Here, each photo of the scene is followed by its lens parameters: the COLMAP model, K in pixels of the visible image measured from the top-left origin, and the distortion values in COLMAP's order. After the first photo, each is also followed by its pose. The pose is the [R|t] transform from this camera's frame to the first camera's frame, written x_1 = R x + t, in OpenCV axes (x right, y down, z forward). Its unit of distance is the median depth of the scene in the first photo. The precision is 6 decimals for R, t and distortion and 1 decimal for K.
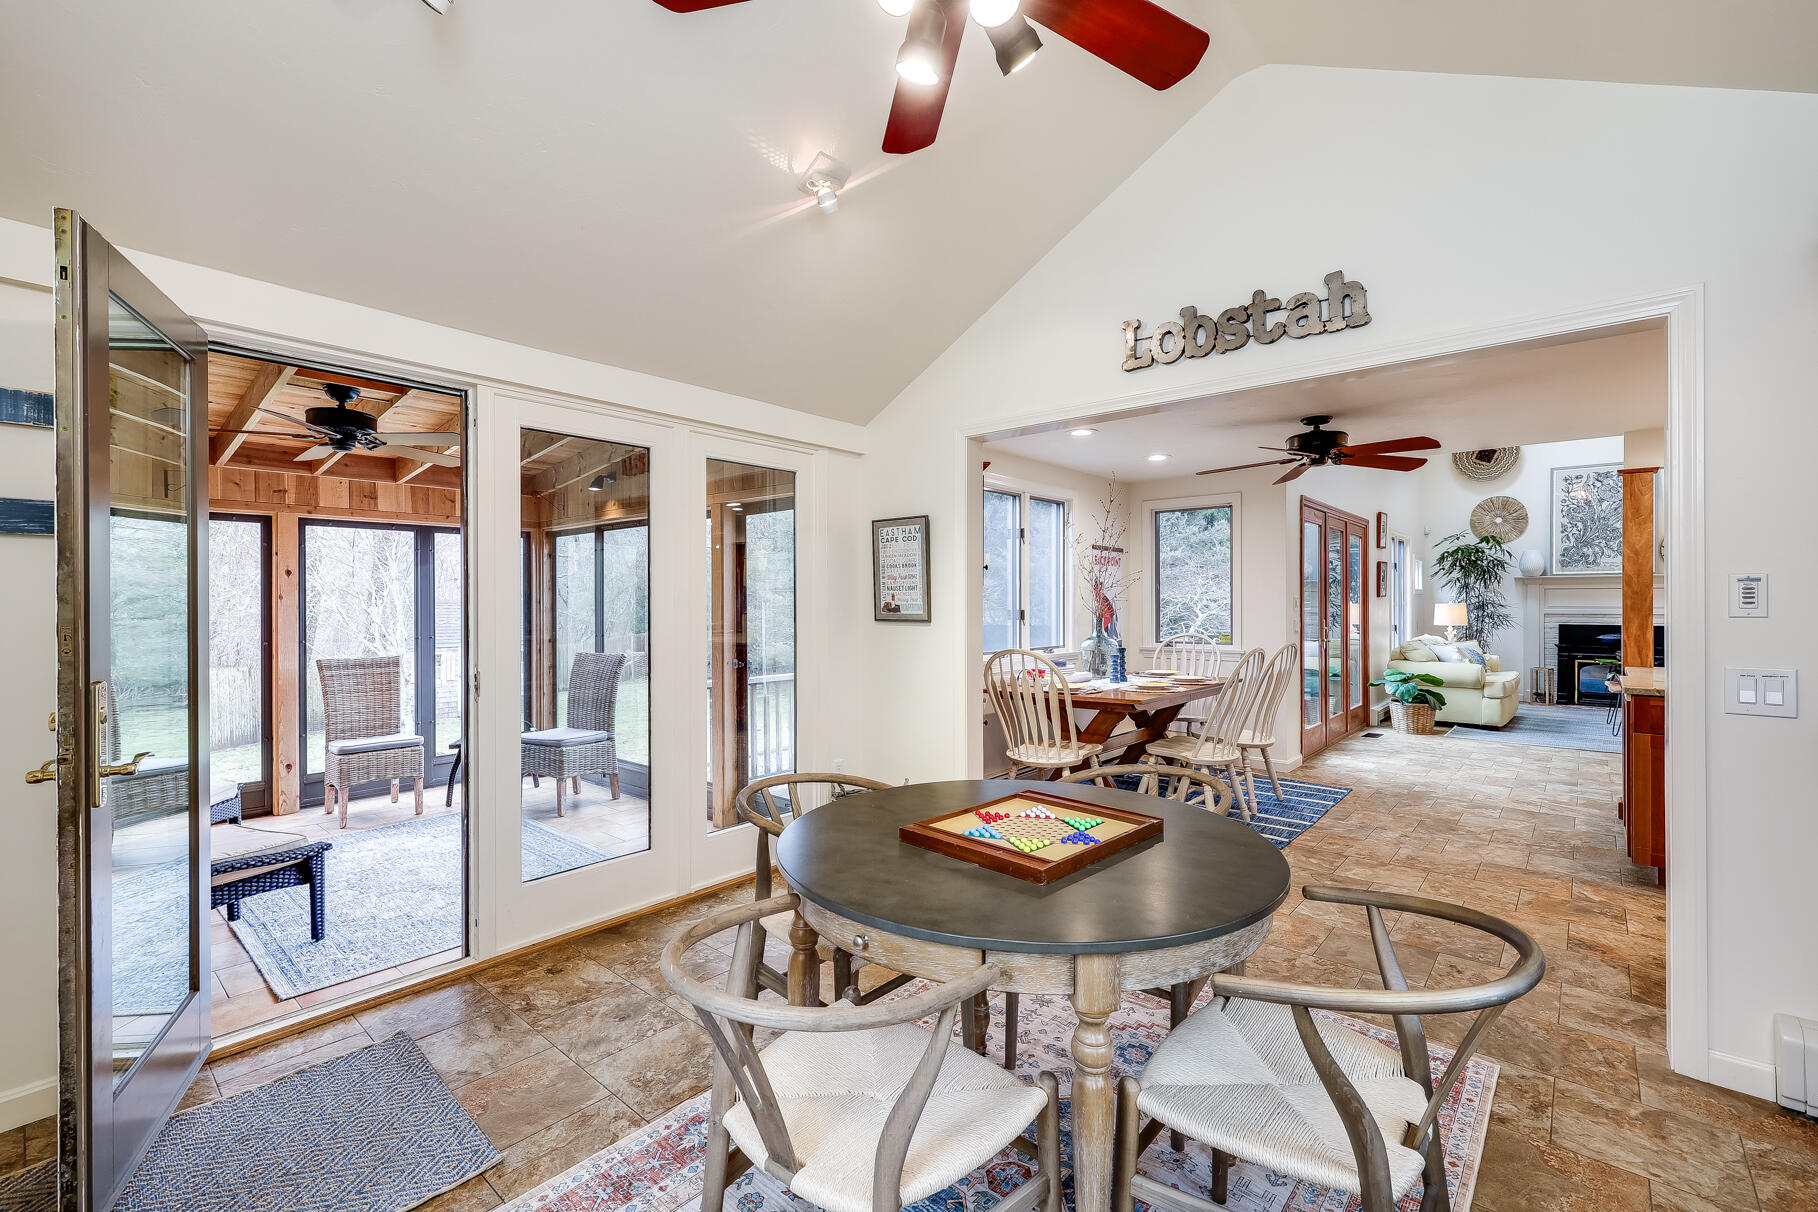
lens RADIAL K [[762.9, 0, 909.0], [0, 762.9, 606.0], [0, 0, 1]] dist [0.000946, -0.000026]
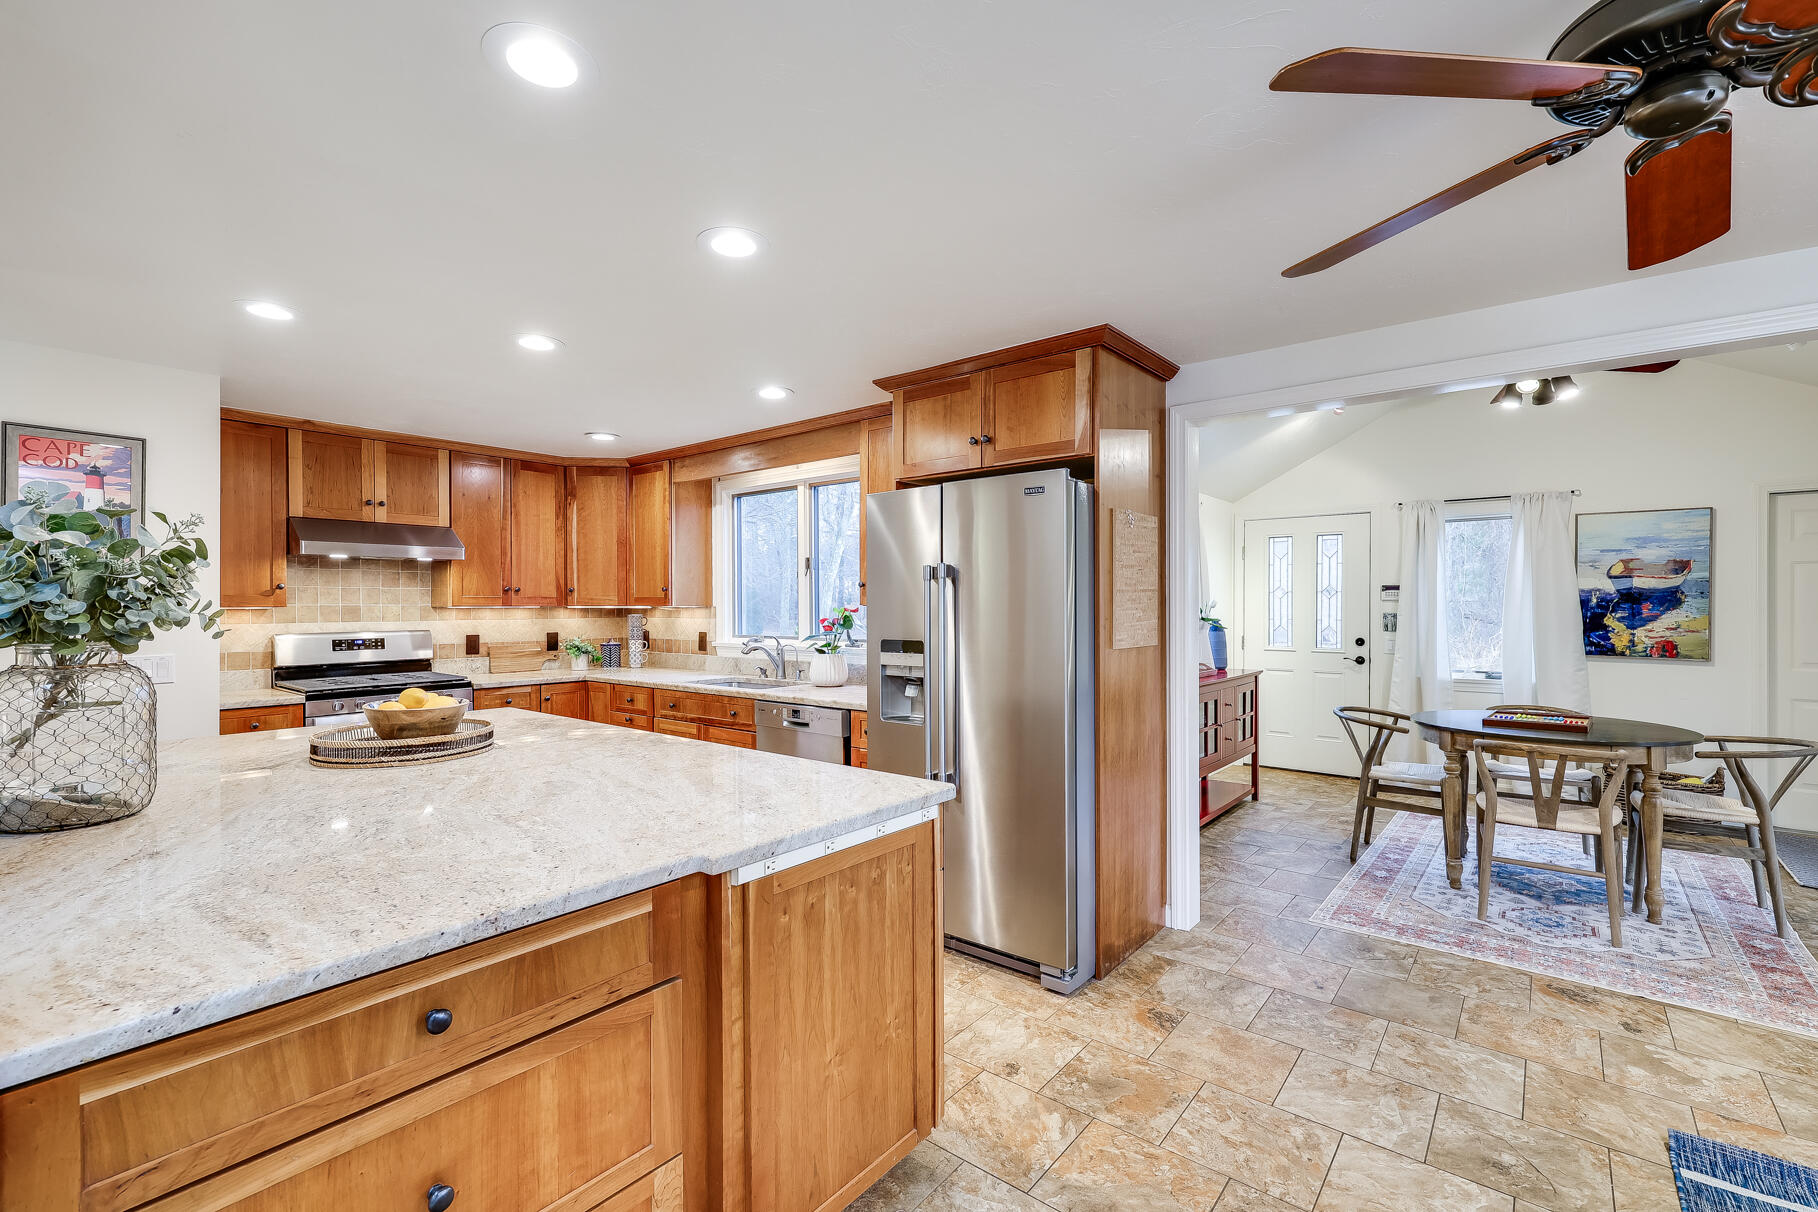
lens RADIAL K [[795.5, 0, 909.0], [0, 795.5, 606.0], [0, 0, 1]] dist [0.024874, 0.000013]
pose [[-0.998899, -0.001777, -0.046884, 0.364561], [-0.002083, 0.999977, 0.006497, -0.008672], [0.046871, 0.006588, -0.998879, 0.567165]]
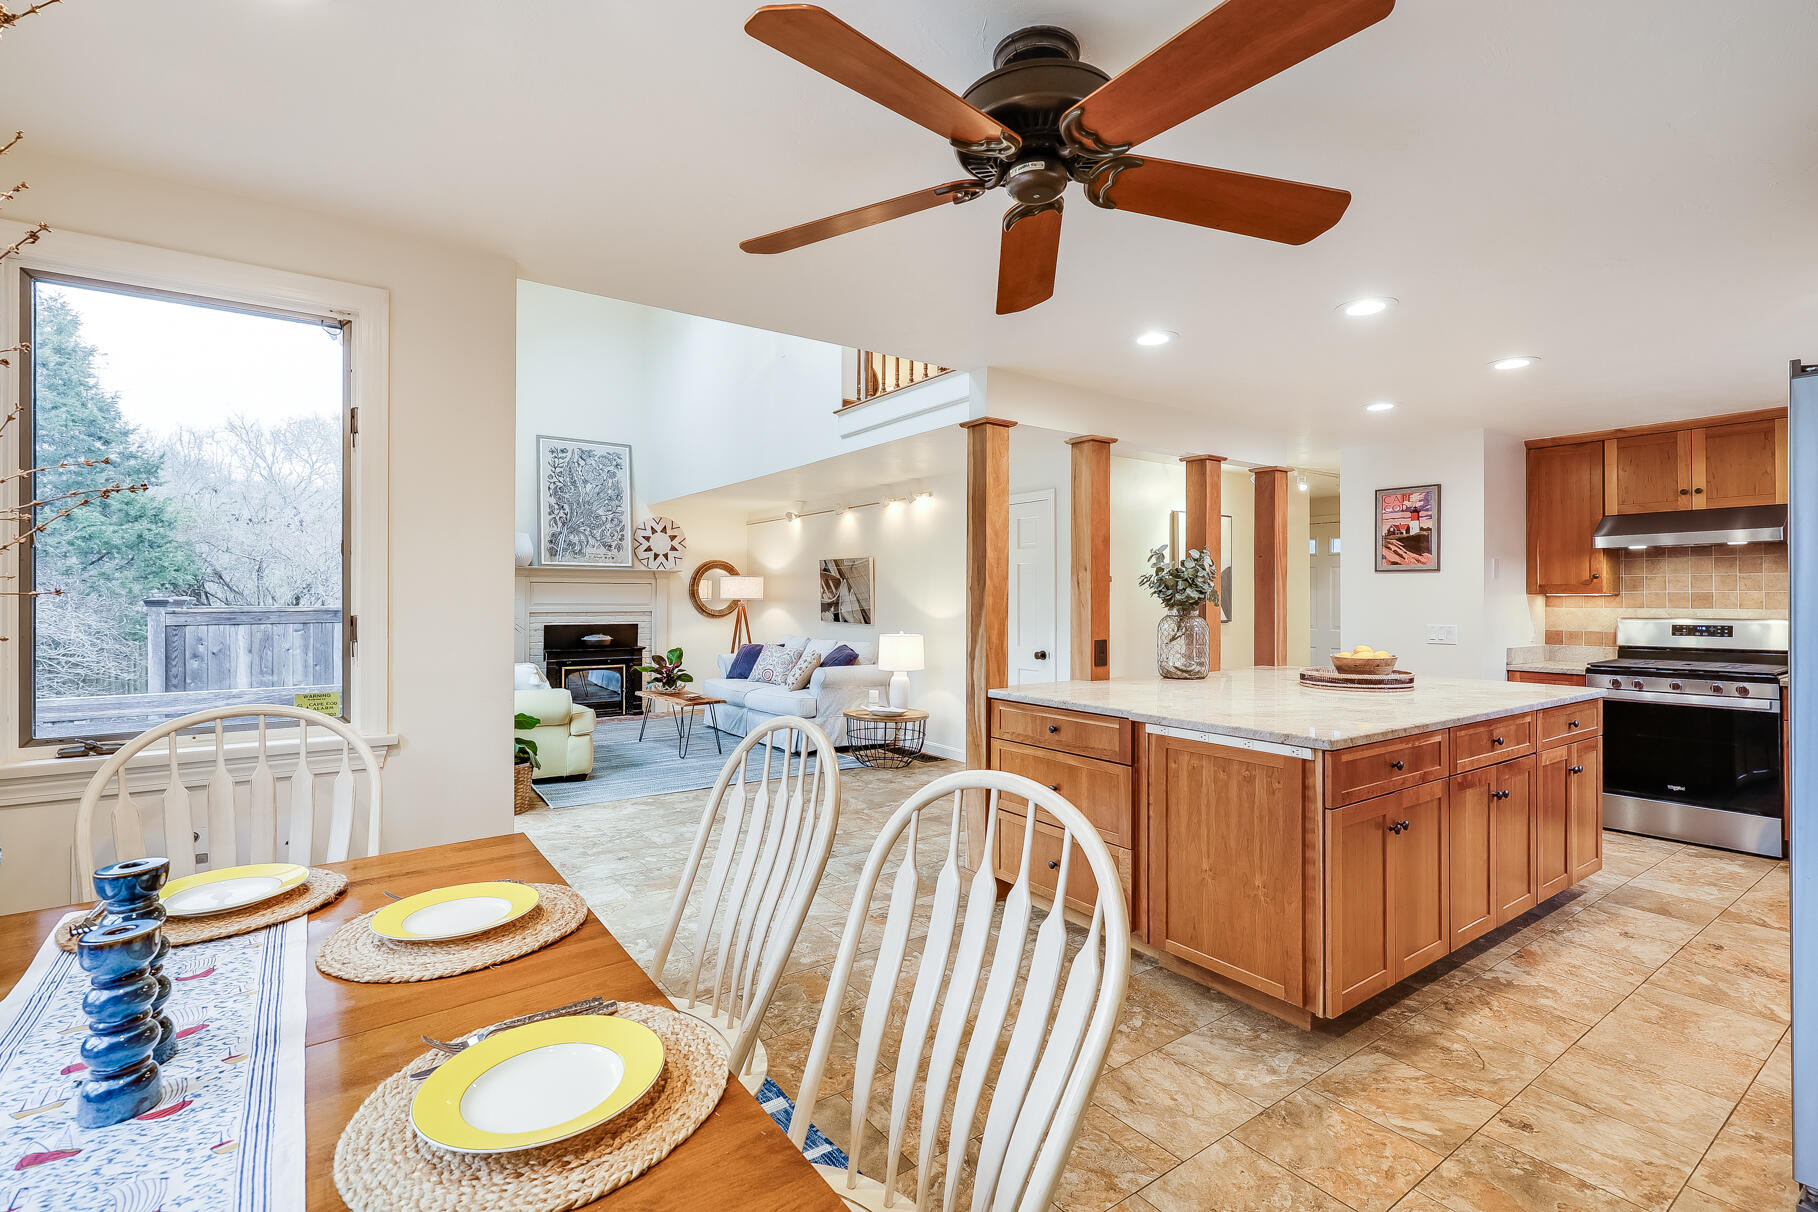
lens RADIAL K [[824.4, 0, 896.0], [0, 824.4, 592.4], [0, 0, 1]] dist [0.001836, 0.000368]
pose [[0.234463, 0.007030, 0.972100, 0.074938], [0.003634, 0.999961, -0.008108, -0.002897], [-0.972118, 0.005433, 0.234428, 0.431495]]
